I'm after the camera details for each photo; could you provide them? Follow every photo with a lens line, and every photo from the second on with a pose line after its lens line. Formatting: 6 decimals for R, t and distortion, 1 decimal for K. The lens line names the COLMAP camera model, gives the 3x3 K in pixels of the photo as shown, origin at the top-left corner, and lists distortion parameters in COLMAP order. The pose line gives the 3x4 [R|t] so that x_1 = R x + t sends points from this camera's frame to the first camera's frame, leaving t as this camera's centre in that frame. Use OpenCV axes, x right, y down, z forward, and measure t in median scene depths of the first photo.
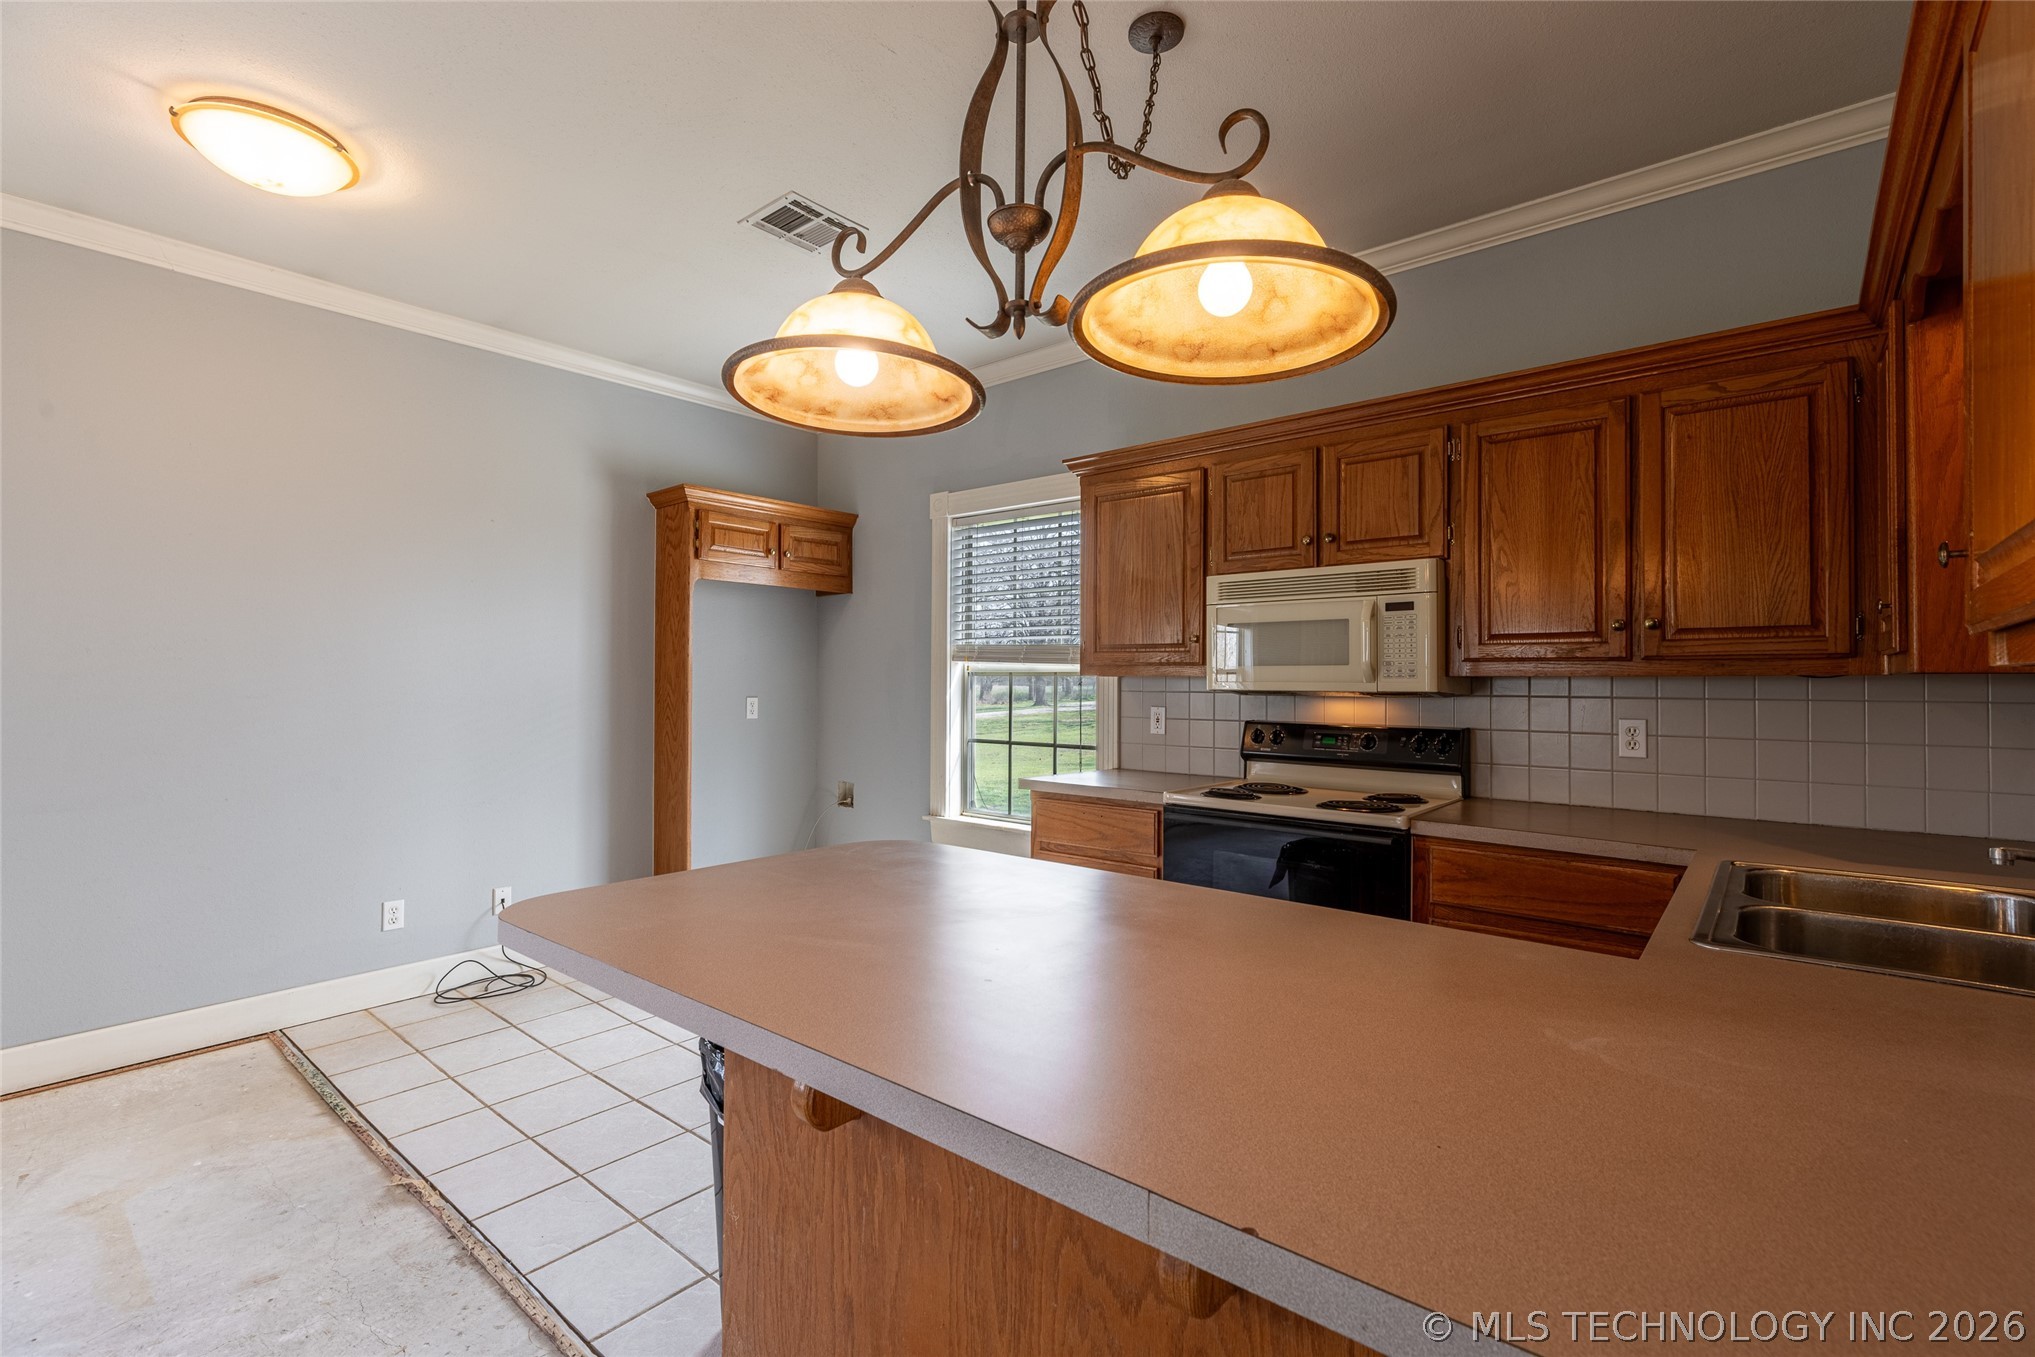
lens RADIAL K [[906.6, 0, 1020.7], [0, 906.6, 666.2], [0, 0, 1]] dist [0.006664, -0.000947]
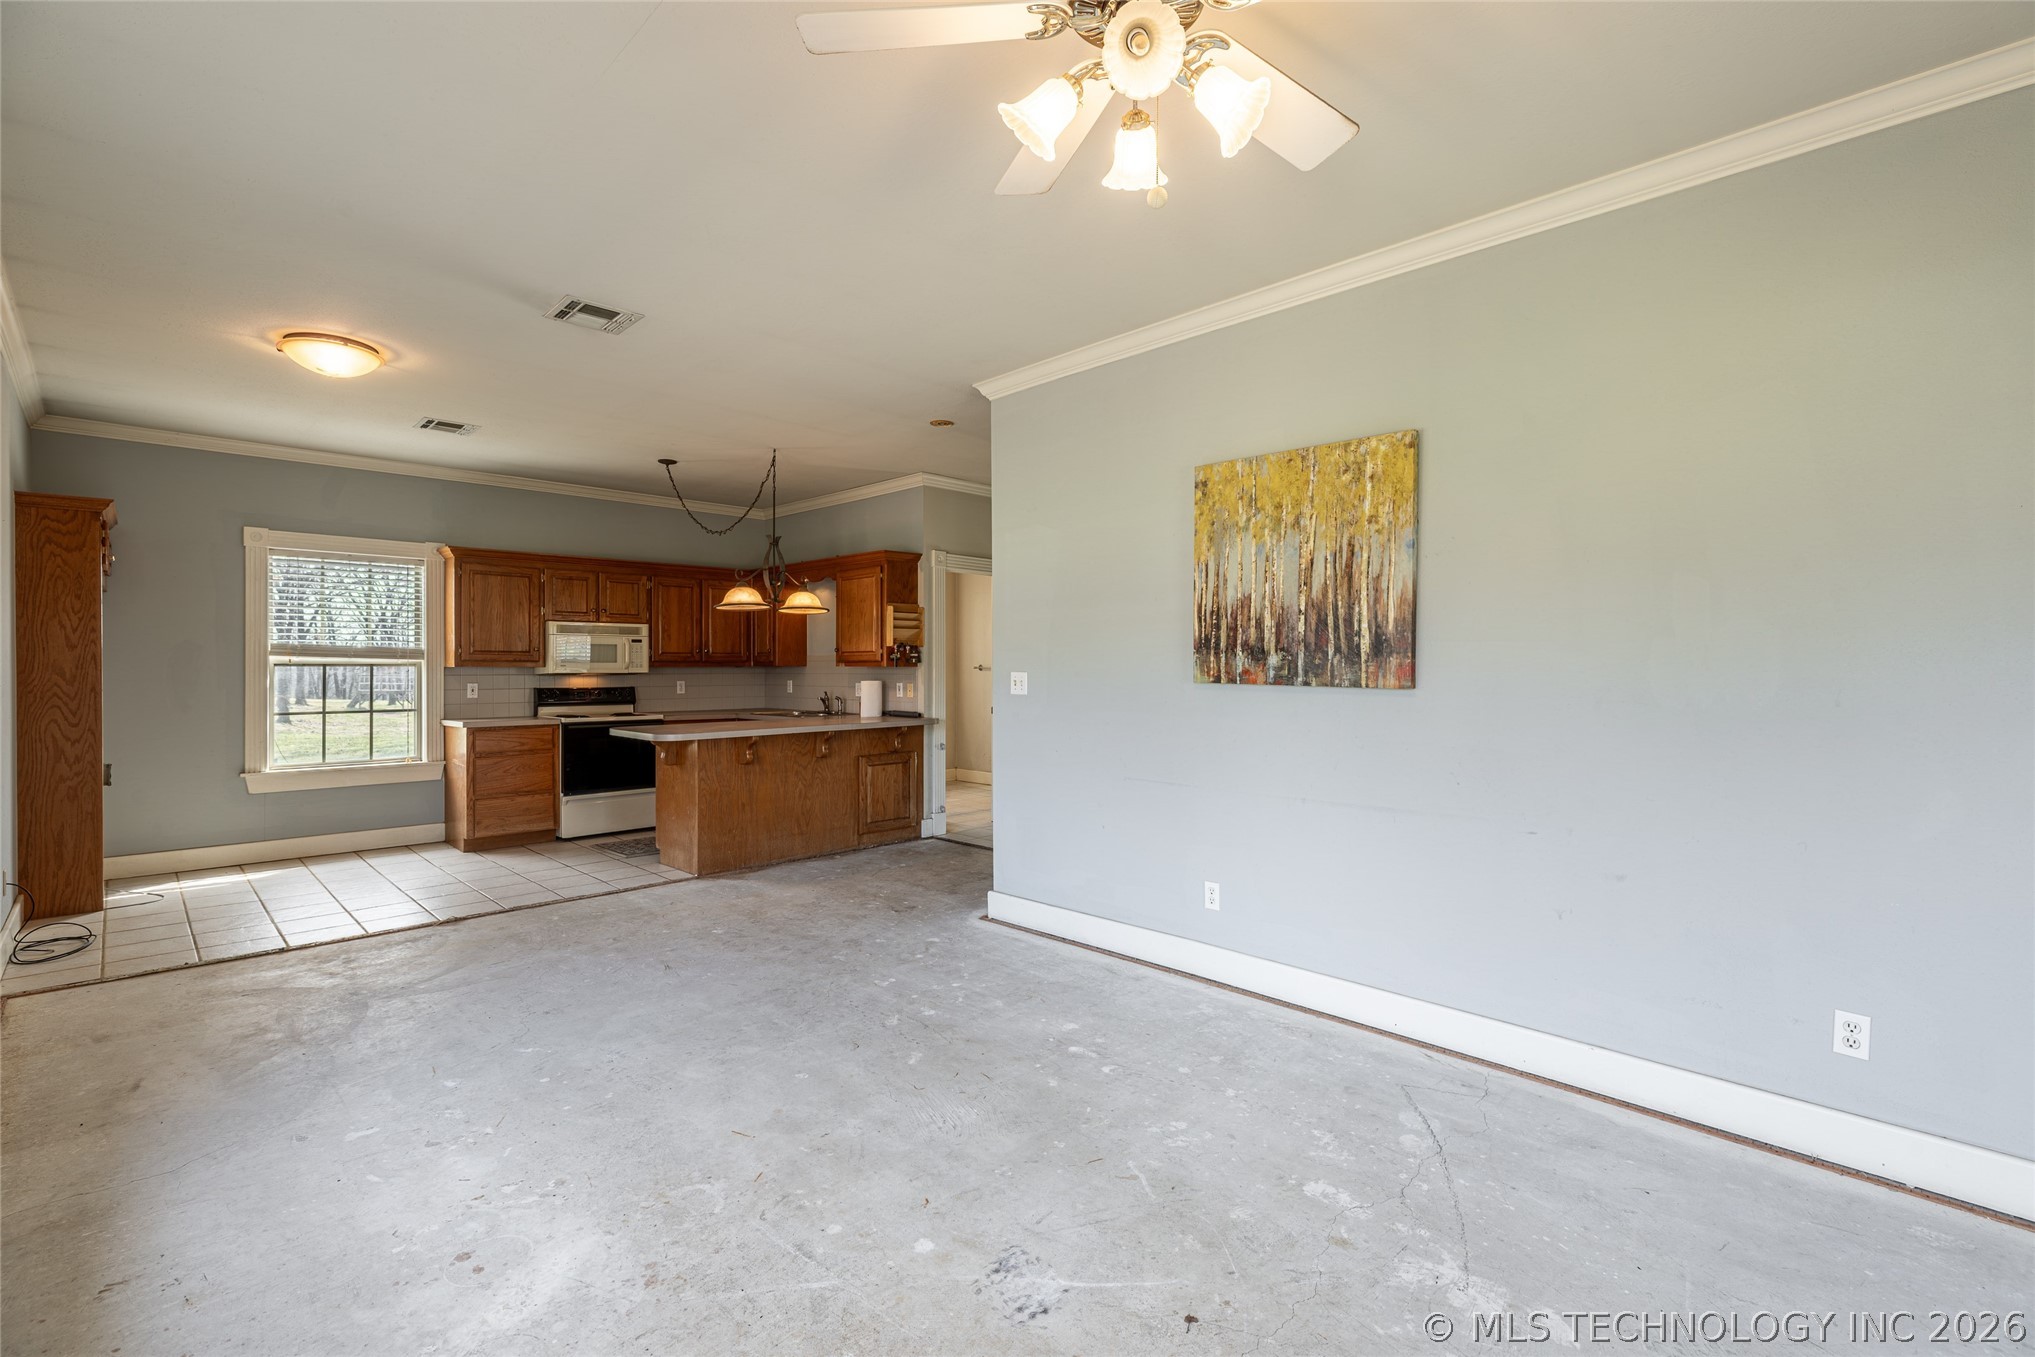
lens RADIAL K [[906.6, 0, 1016.2], [0, 906.6, 670.4], [0, 0, 1]] dist [0.006664, -0.000947]
pose [[0.092142, -0.010187, 0.995694, -1.986760], [-0.018096, 0.999765, 0.011904, -0.028935], [-0.995581, -0.019114, 0.091936, -0.336486]]
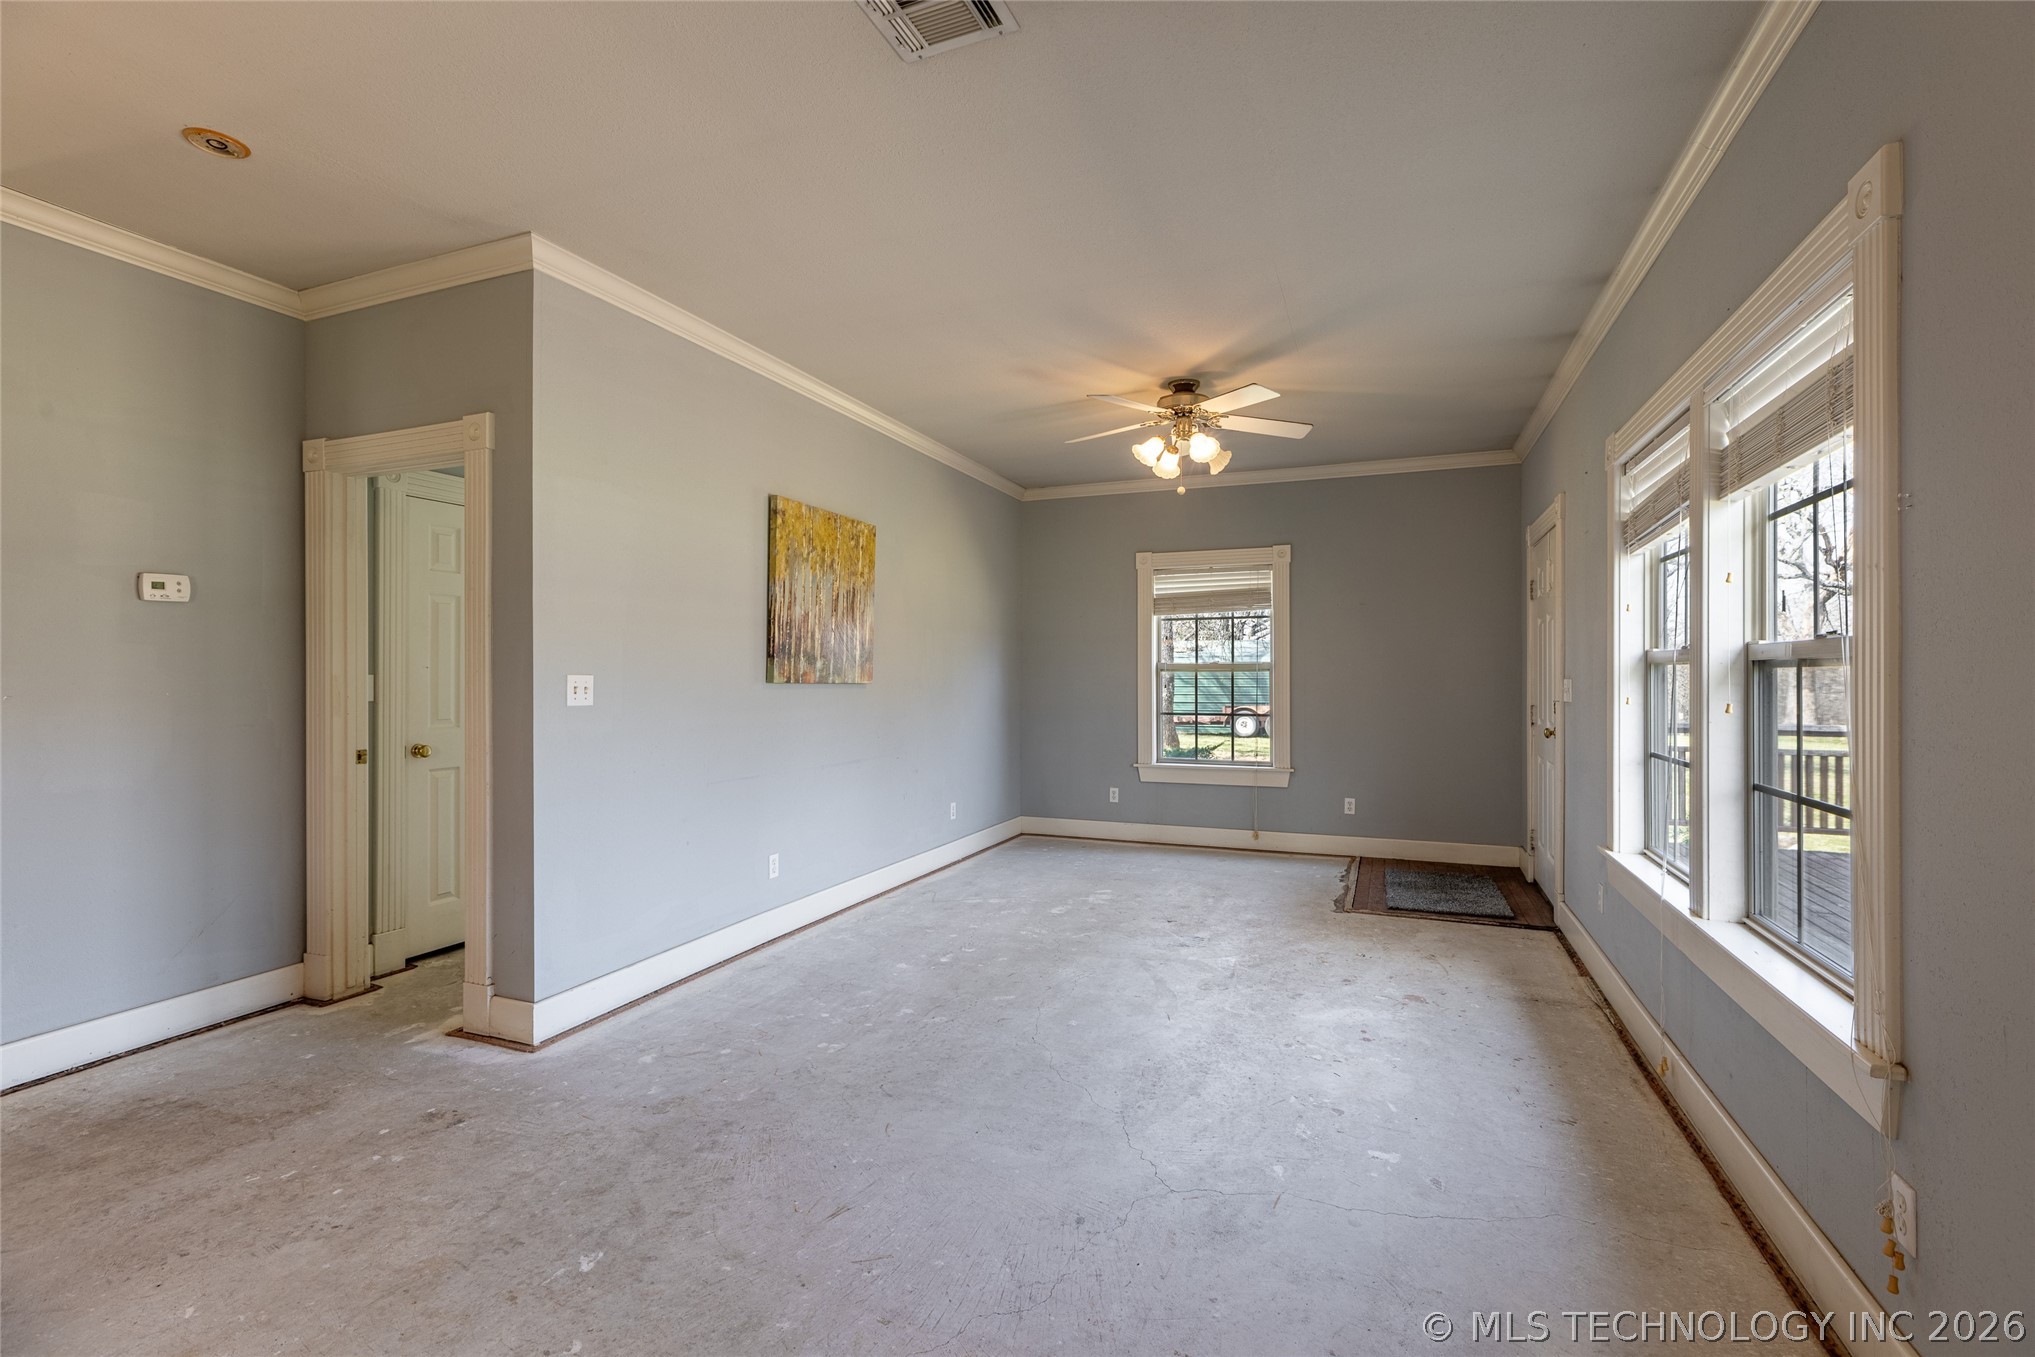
lens RADIAL K [[906.6, 0, 1021.1], [0, 906.6, 674.6], [0, 0, 1]] dist [0.006664, -0.000947]
pose [[-0.950137, -0.007061, -0.311753, -0.632900], [-0.001379, 0.999829, -0.018443, 0.011206], [0.311830, -0.017093, -0.949984, 1.022766]]
